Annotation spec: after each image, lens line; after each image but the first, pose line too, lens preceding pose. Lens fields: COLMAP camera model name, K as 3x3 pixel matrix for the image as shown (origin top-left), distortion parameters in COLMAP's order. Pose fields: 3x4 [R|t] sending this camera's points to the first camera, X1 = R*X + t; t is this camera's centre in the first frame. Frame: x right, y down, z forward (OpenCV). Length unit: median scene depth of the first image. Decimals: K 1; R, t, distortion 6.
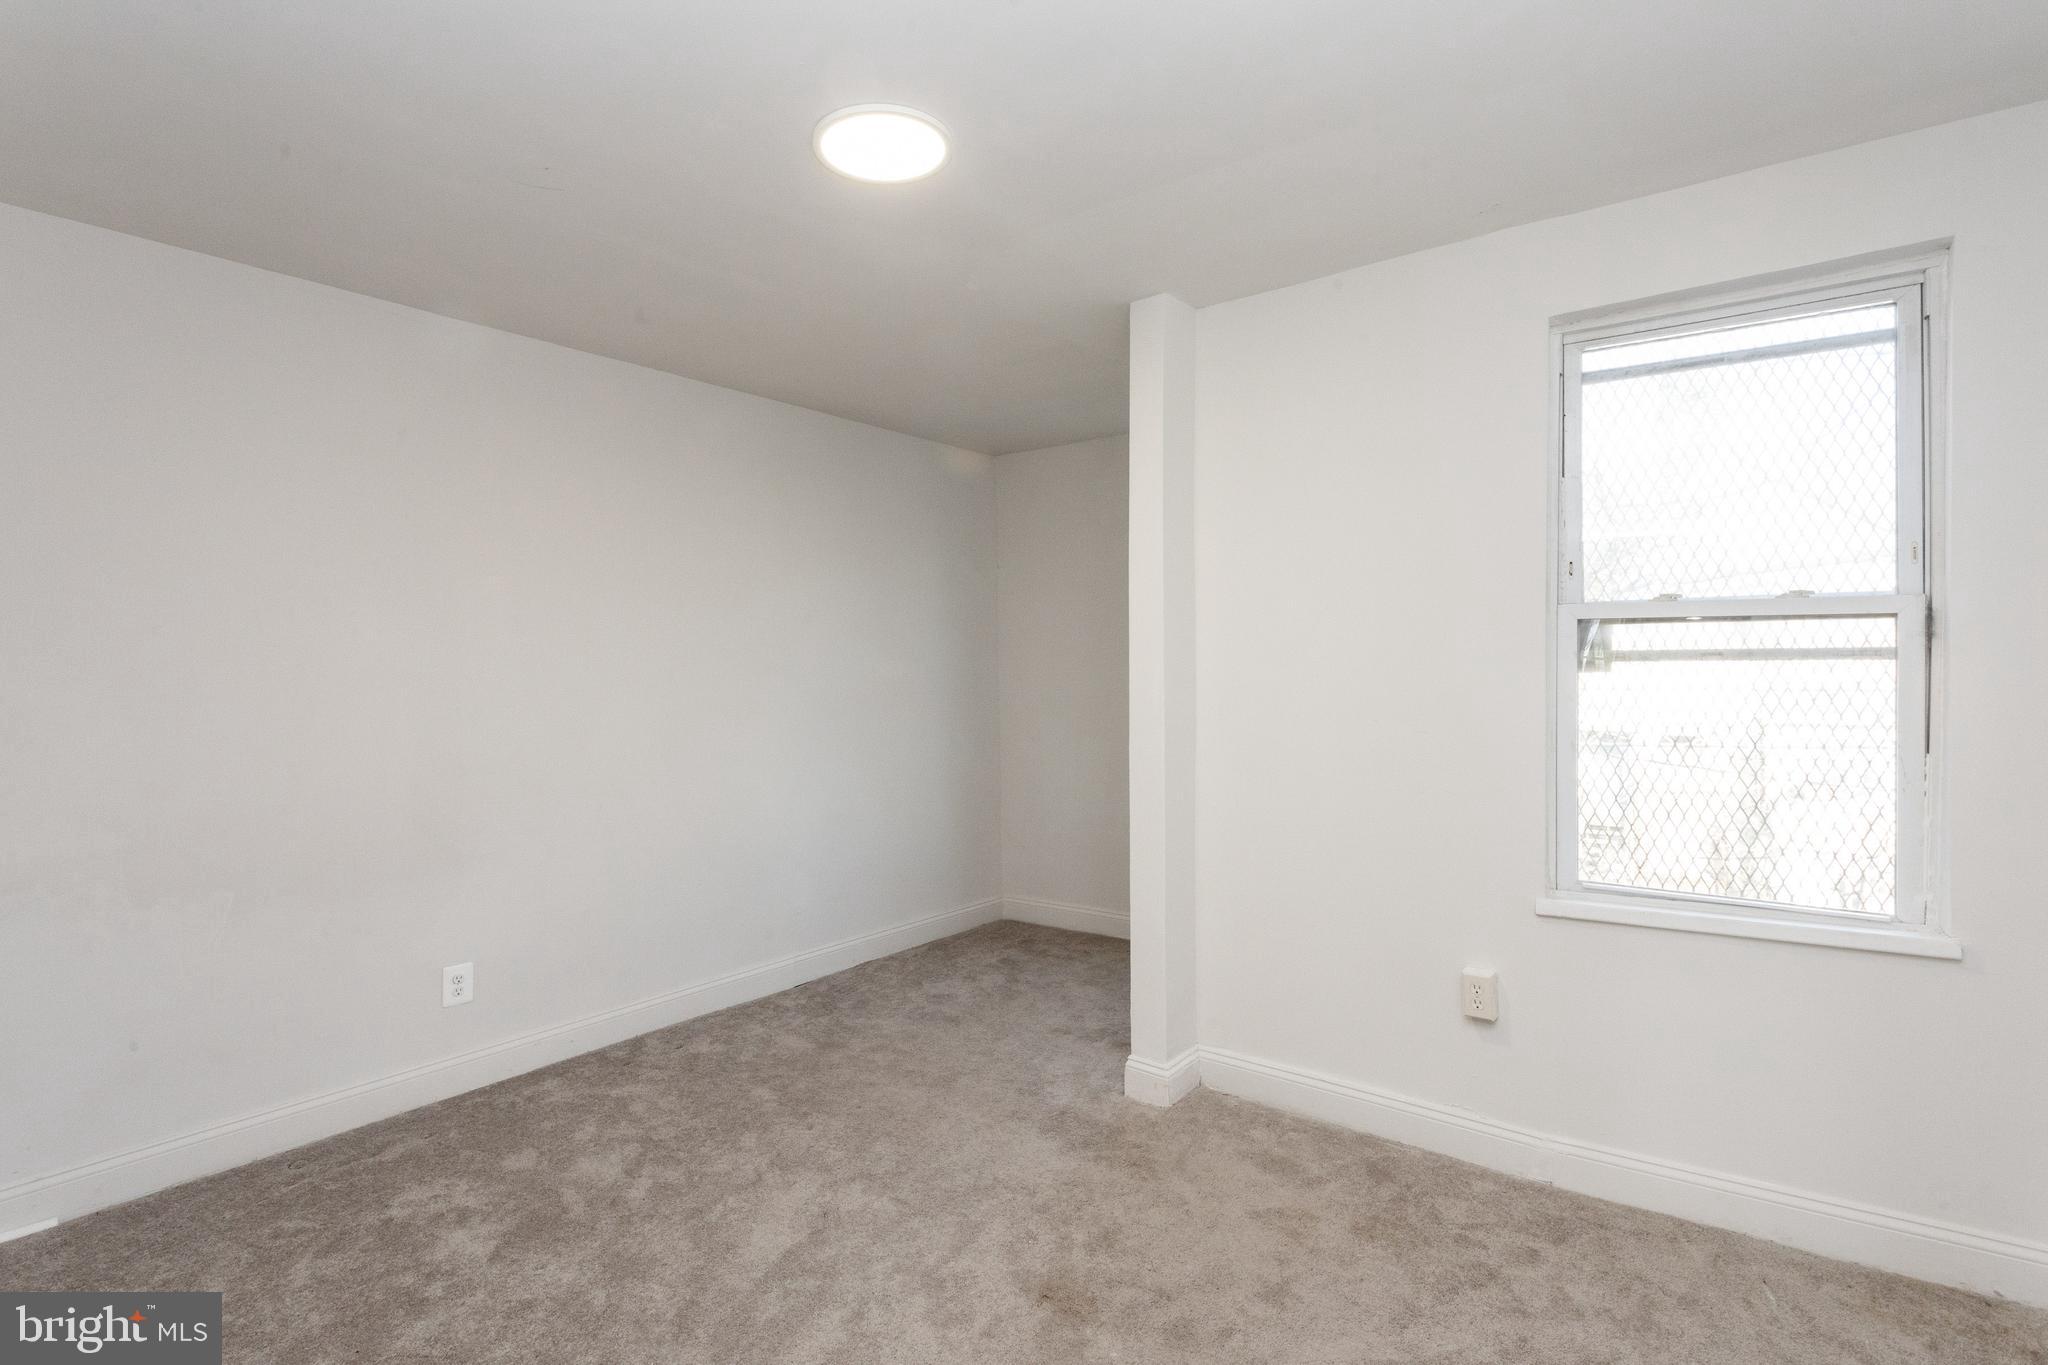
lens RADIAL K [[965.4, 0, 1017.5], [0, 965.4, 672.2], [0, 0, 1]] dist [0.002804, 0.000182]
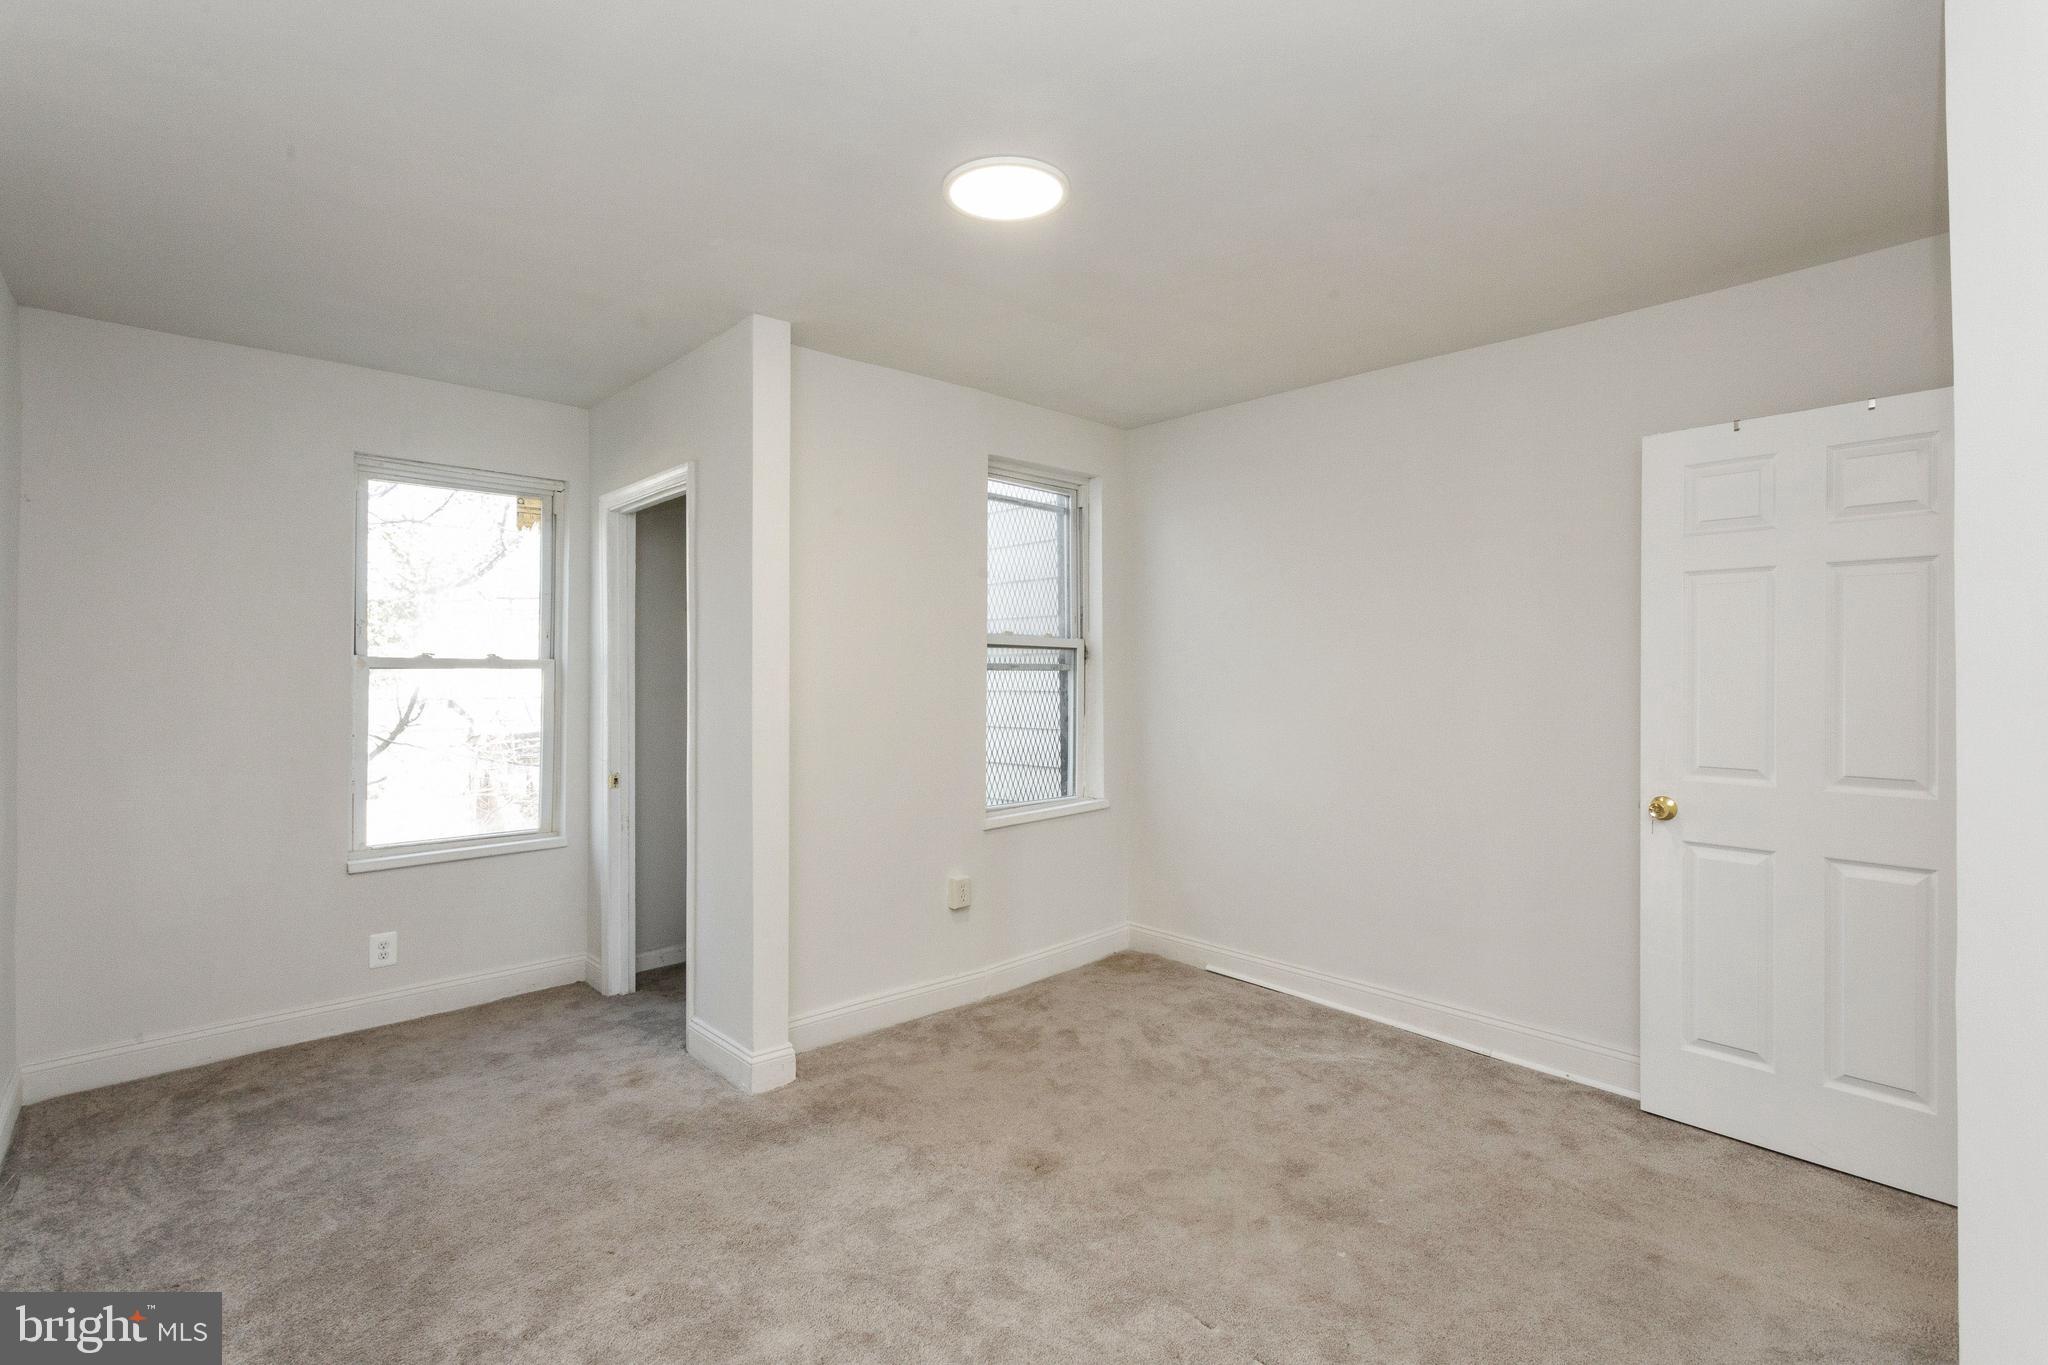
lens RADIAL K [[965.4, 0, 1017.5], [0, 965.4, 672.2], [0, 0, 1]] dist [0.002804, 0.000182]
pose [[0.191352, -0.002586, 0.981518, -1.007148], [-0.000814, 0.999996, 0.002794, -0.012592], [-0.981521, -0.001333, 0.191349, 0.644720]]
